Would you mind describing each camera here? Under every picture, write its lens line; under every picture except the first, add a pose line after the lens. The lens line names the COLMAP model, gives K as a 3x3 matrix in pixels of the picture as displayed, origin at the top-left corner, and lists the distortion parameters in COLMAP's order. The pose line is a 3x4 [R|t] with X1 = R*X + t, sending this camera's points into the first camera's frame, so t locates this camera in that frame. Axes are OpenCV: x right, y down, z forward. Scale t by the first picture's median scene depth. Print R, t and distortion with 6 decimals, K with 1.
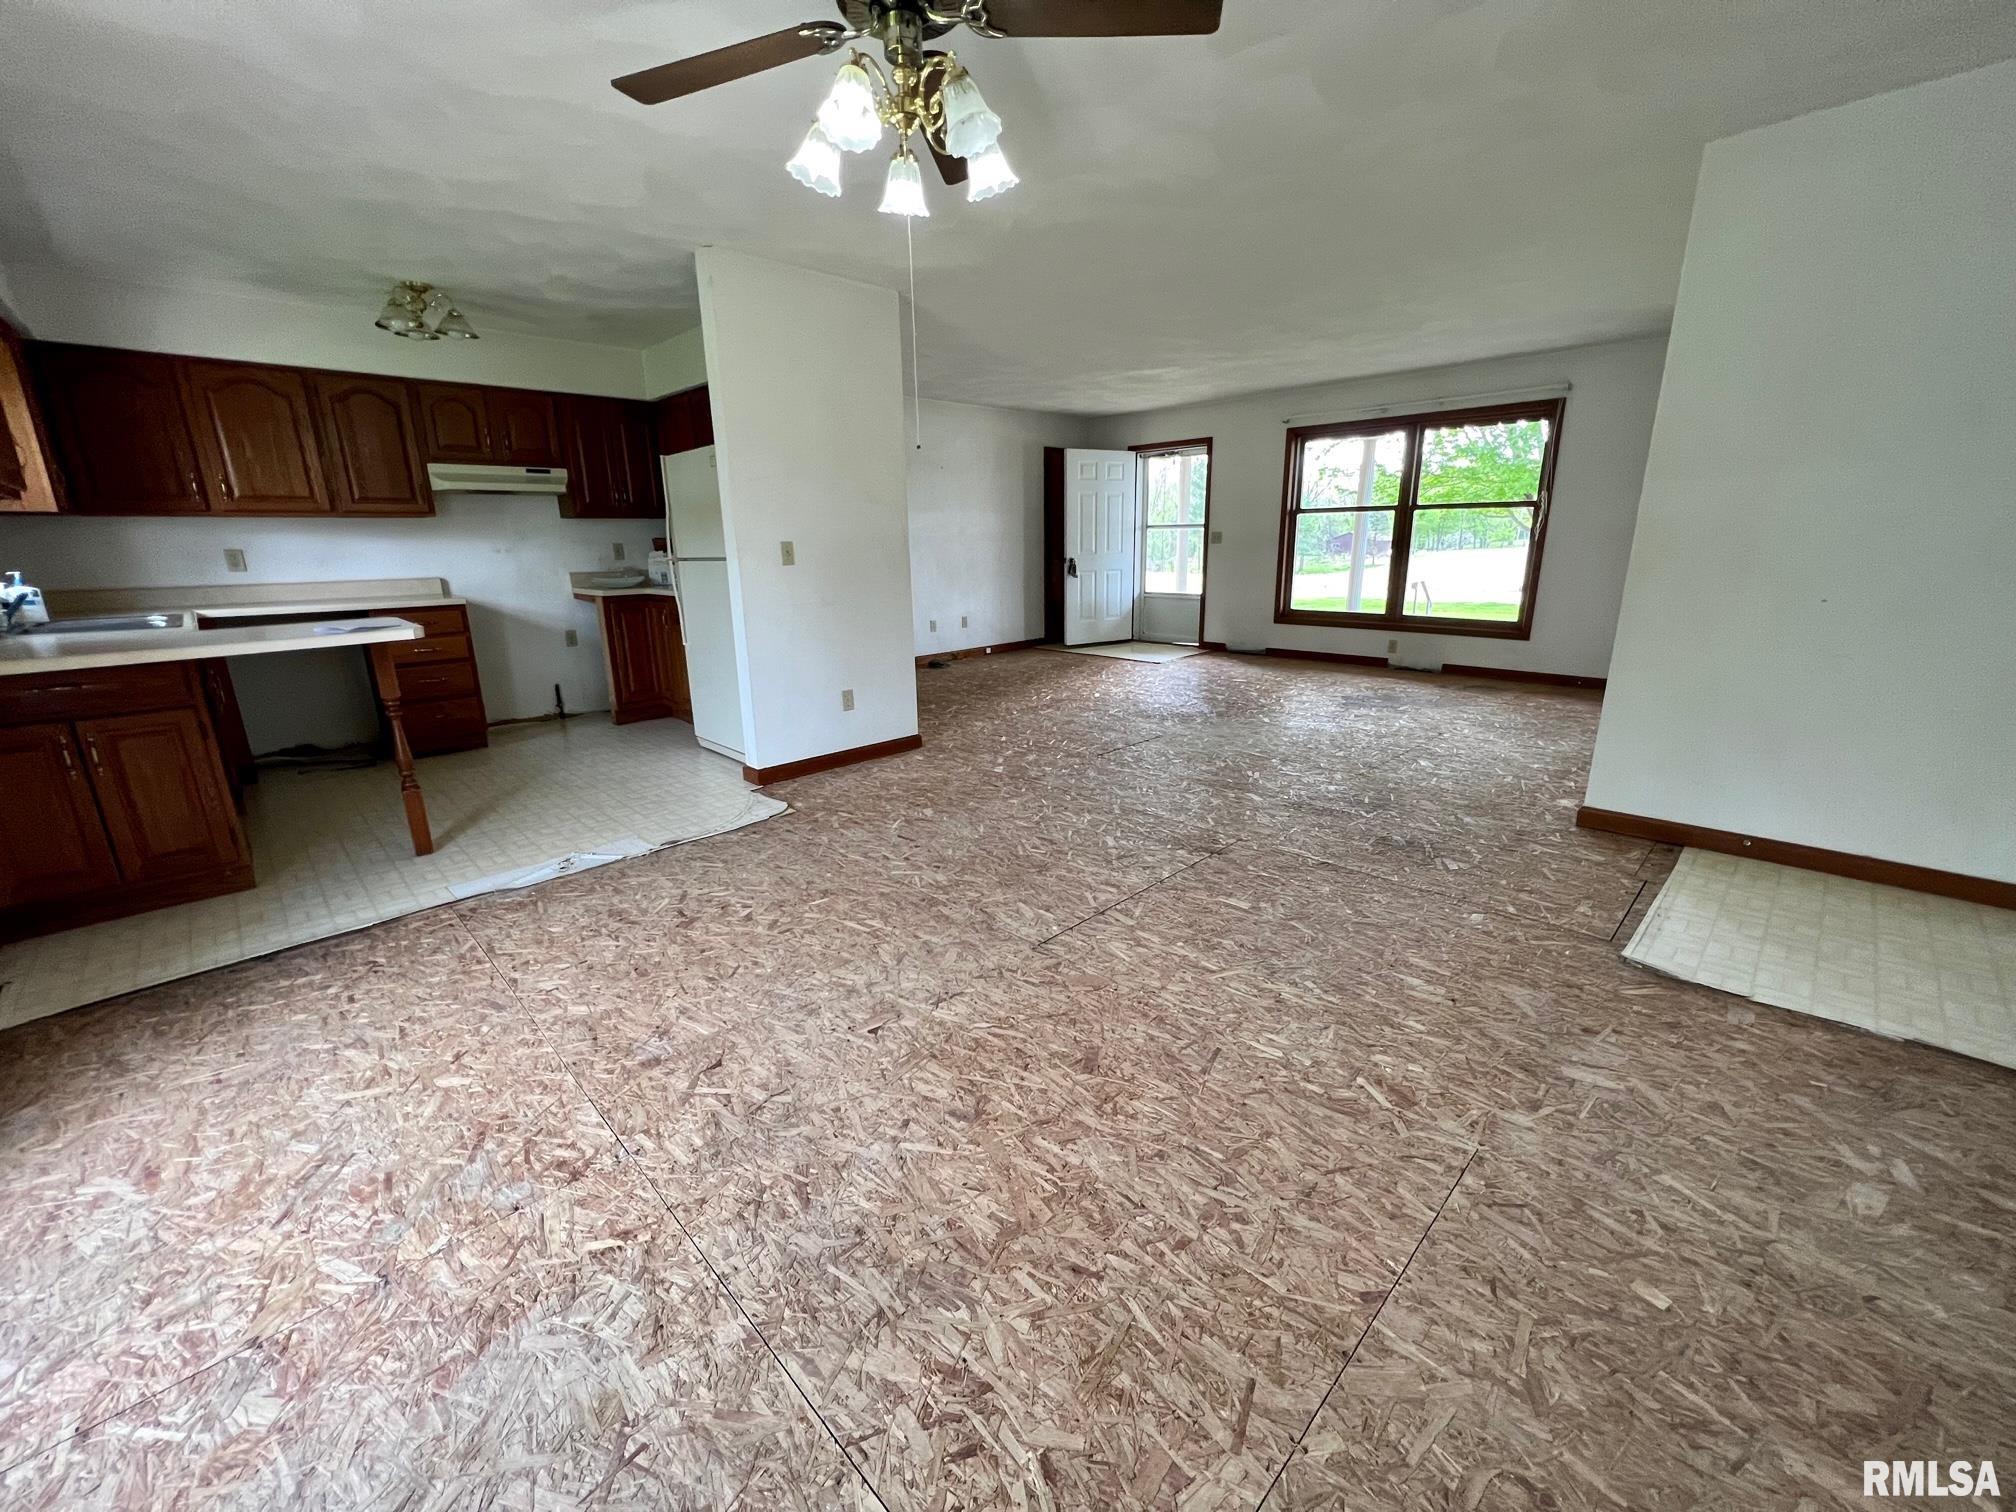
lens RADIAL K [[806.7, 0, 1008.0], [0, 806.7, 756.0], [0, 0, 1]] dist [-0.001226, 0.000240]
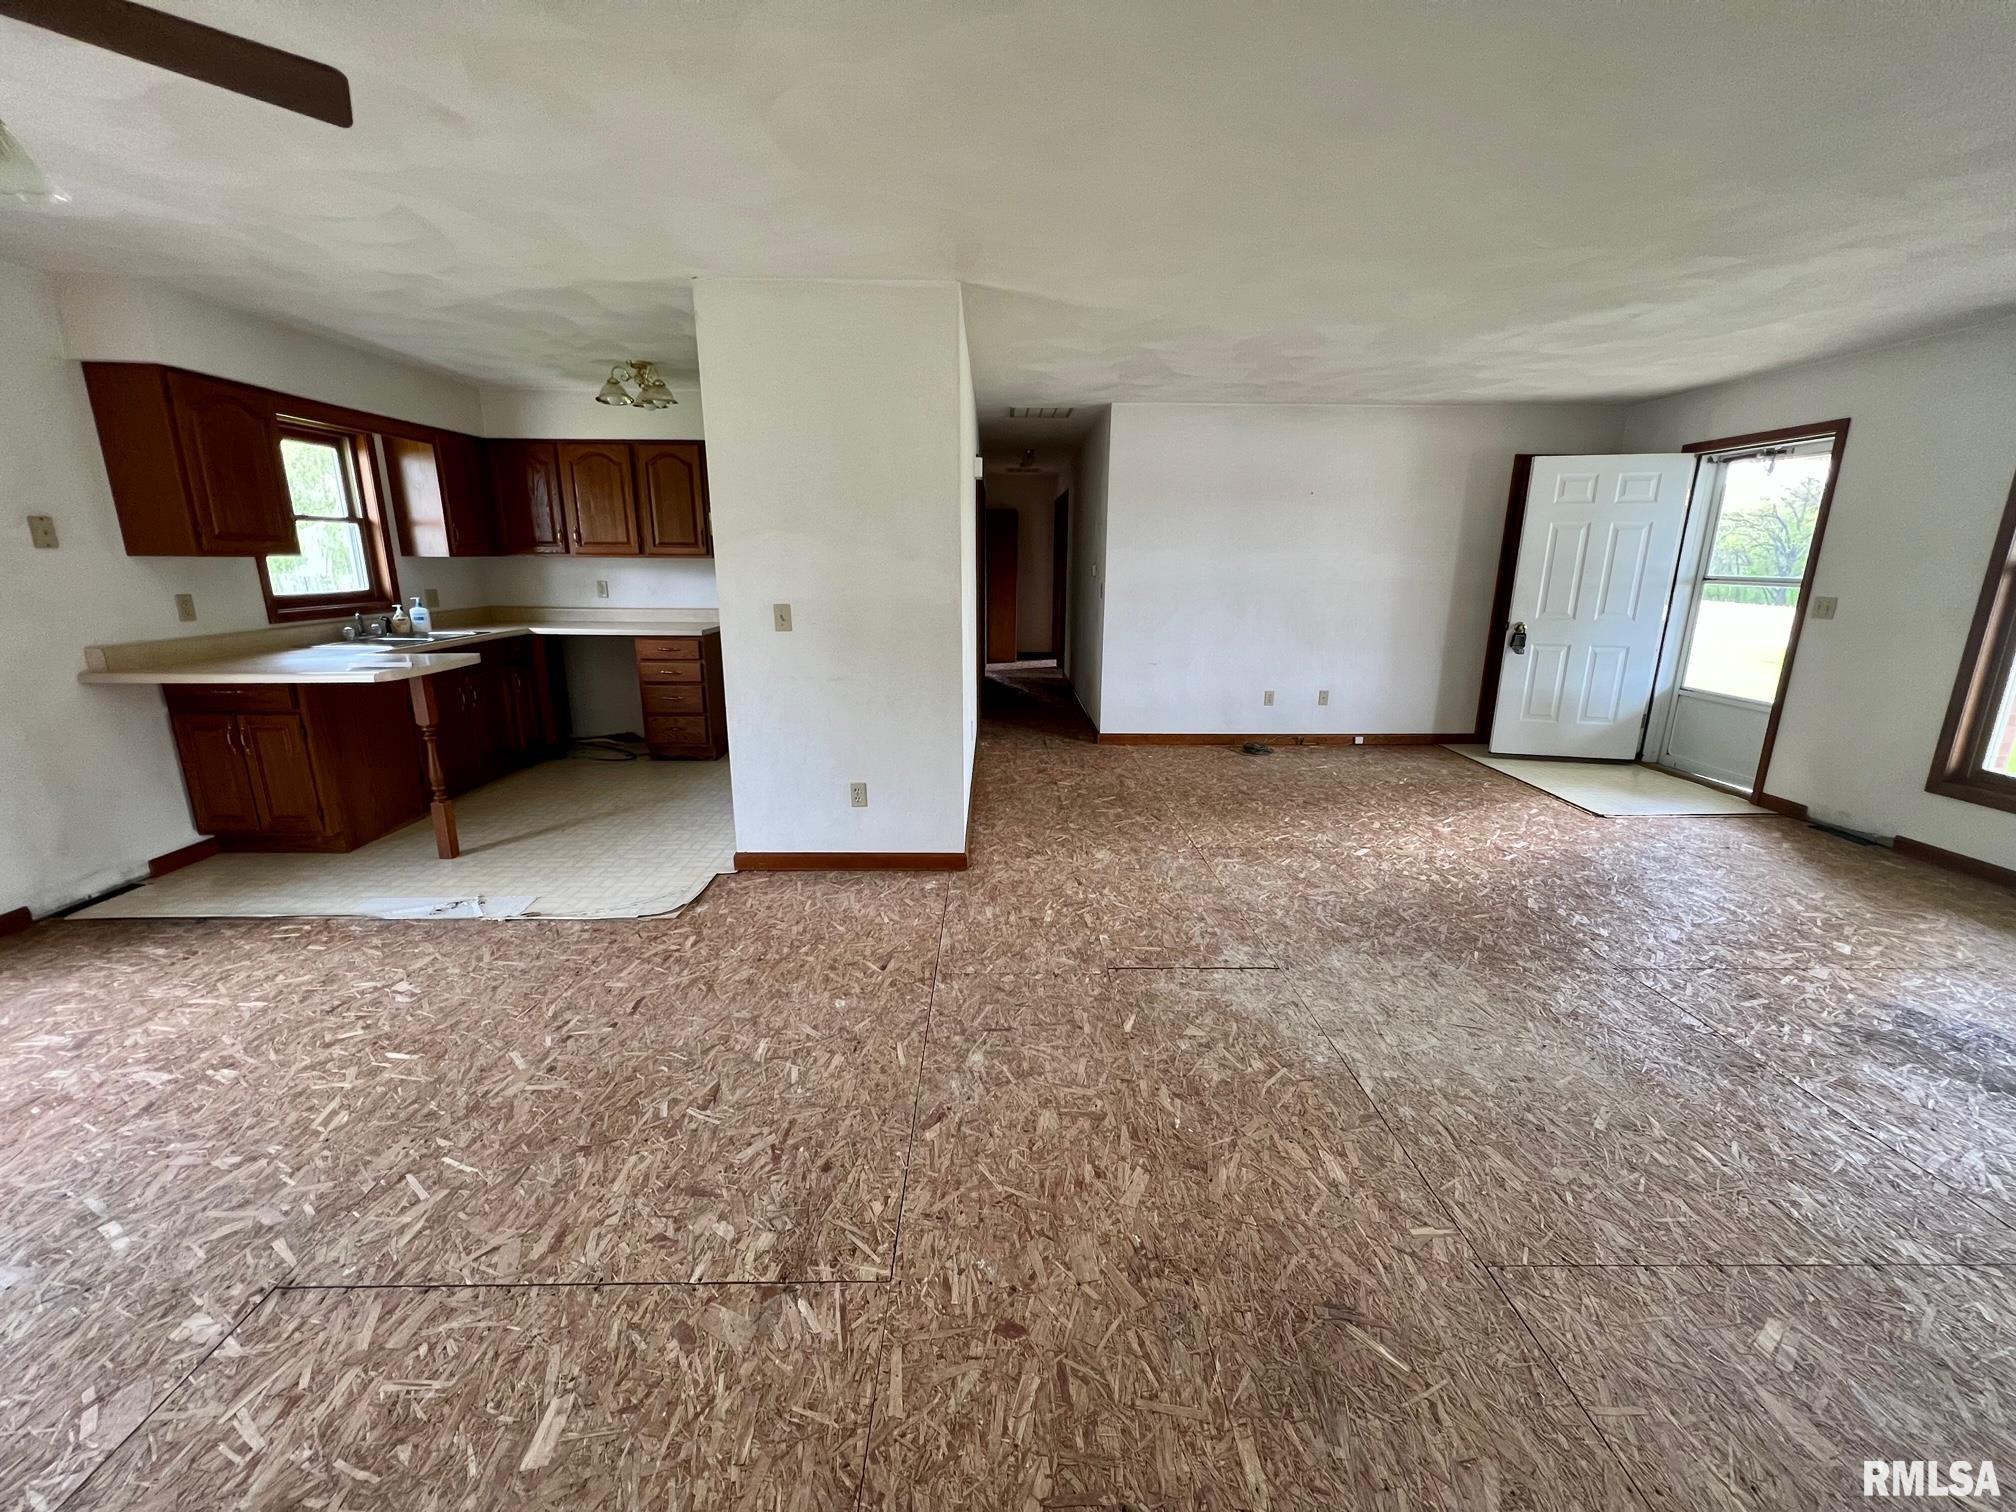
lens RADIAL K [[806.7, 0, 1008.0], [0, 806.7, 756.0], [0, 0, 1]] dist [-0.001226, 0.000240]
pose [[0.722429, 0.187695, -0.665483, 0.504196], [-0.199258, 0.978135, 0.059567, -0.209396], [0.662112, 0.089570, 0.744033, 0.542505]]
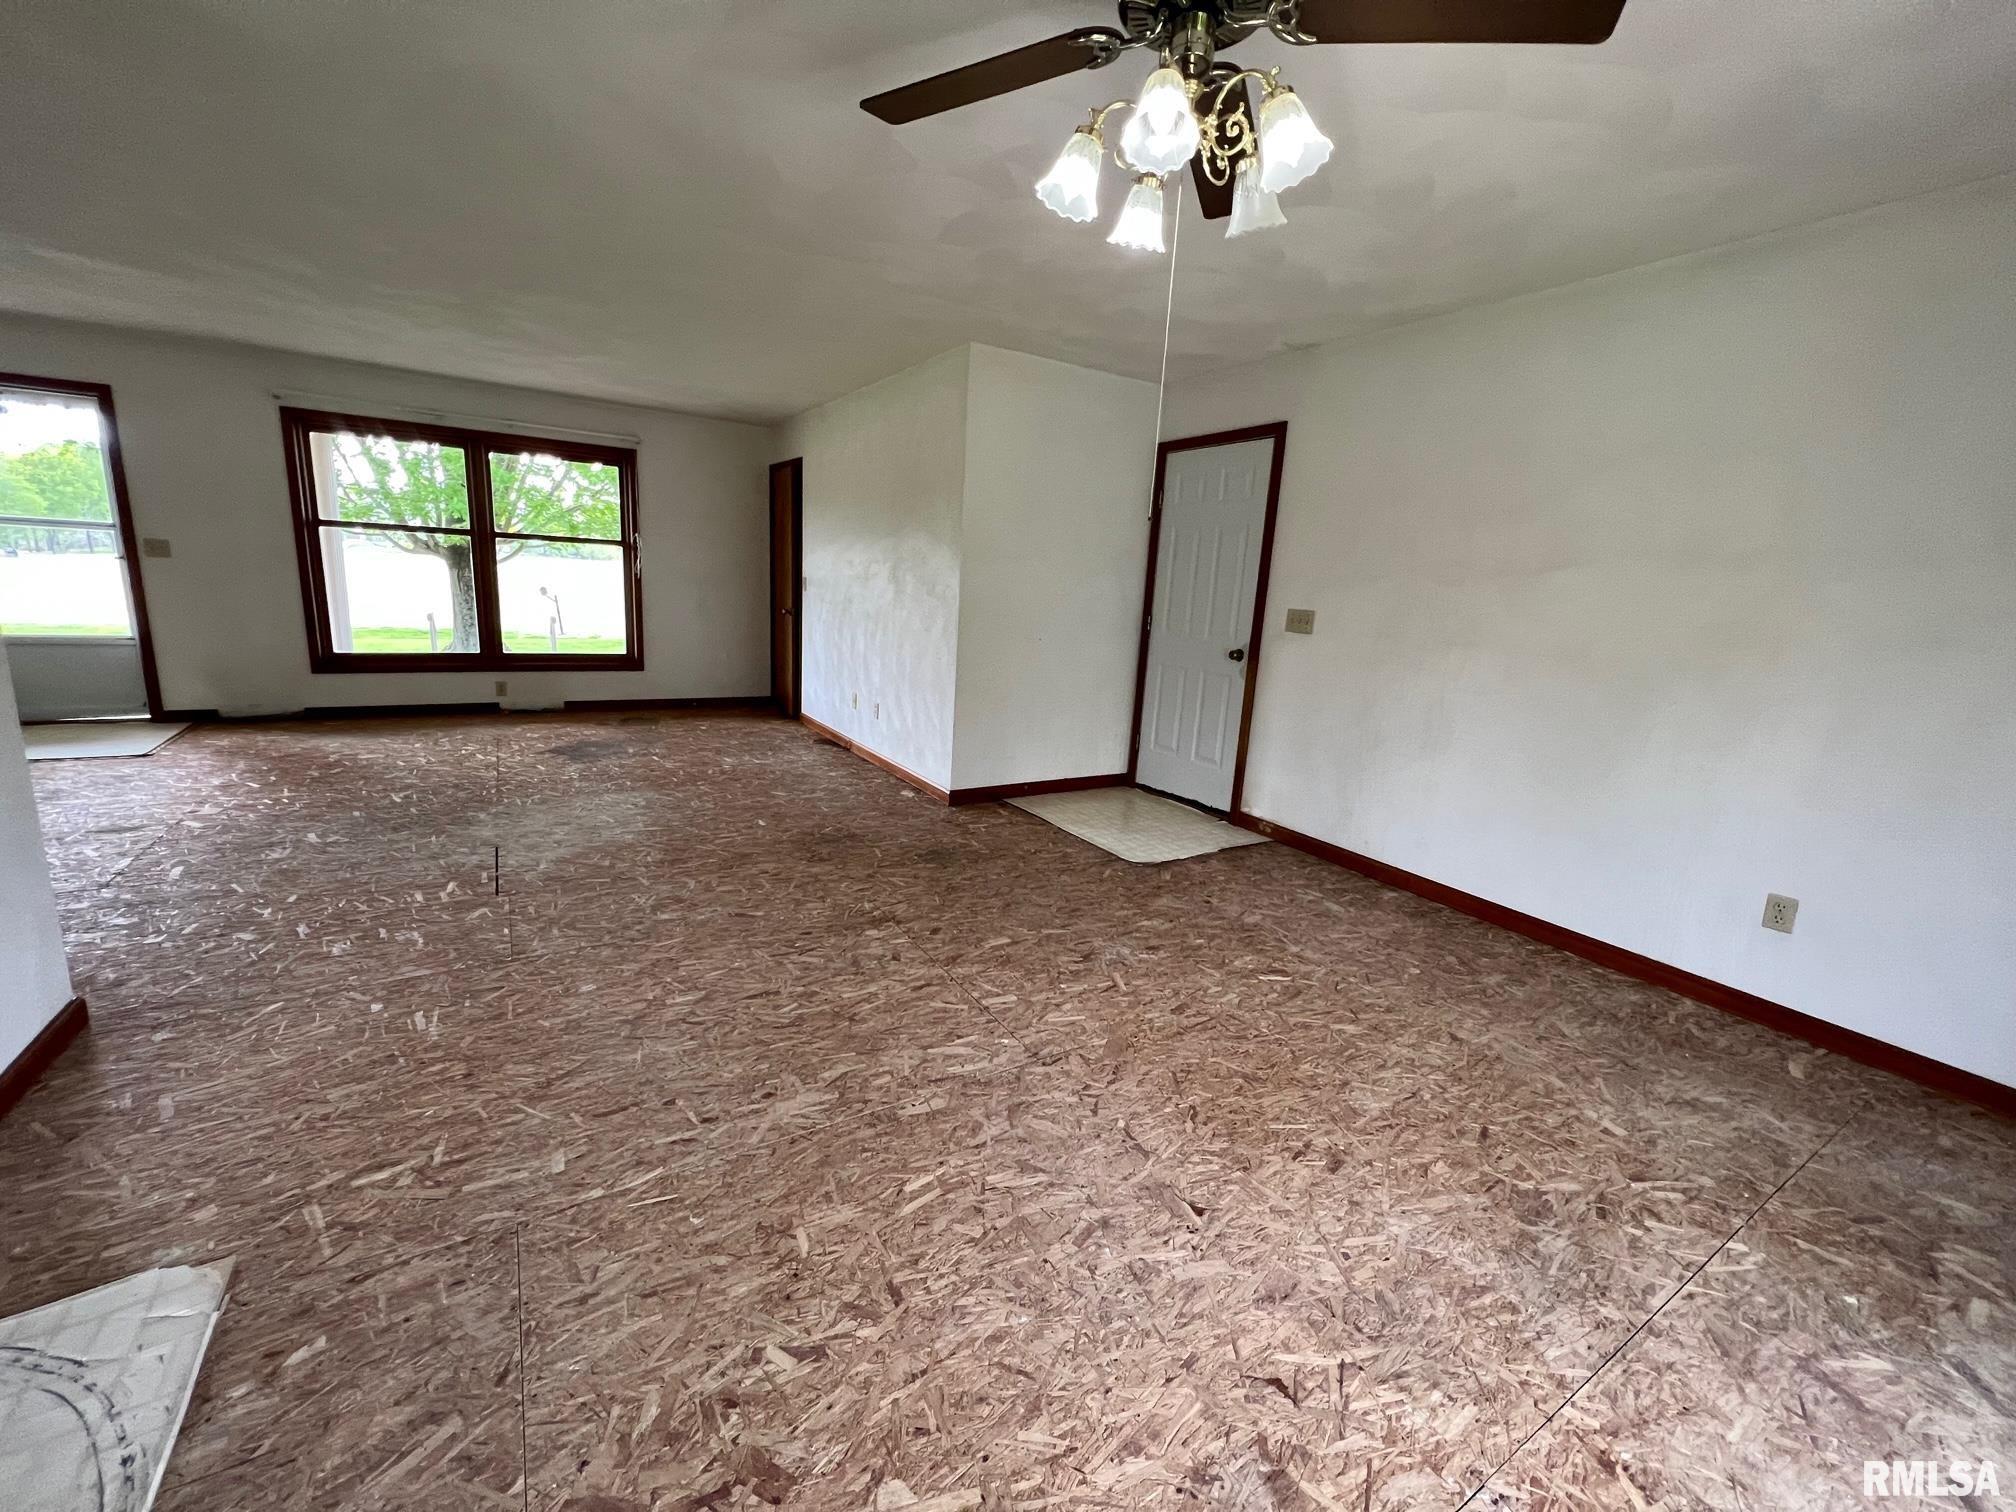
lens RADIAL K [[801.2, 0, 1004.2], [0, 801.2, 759.9], [0, 0, 1]] dist [-0.001735, 0.000055]
pose [[0.222080, -0.185682, 0.957185, -0.476785], [0.196042, 0.970155, 0.142713, -0.140256], [-0.955117, 0.155955, 0.251854, 0.472892]]
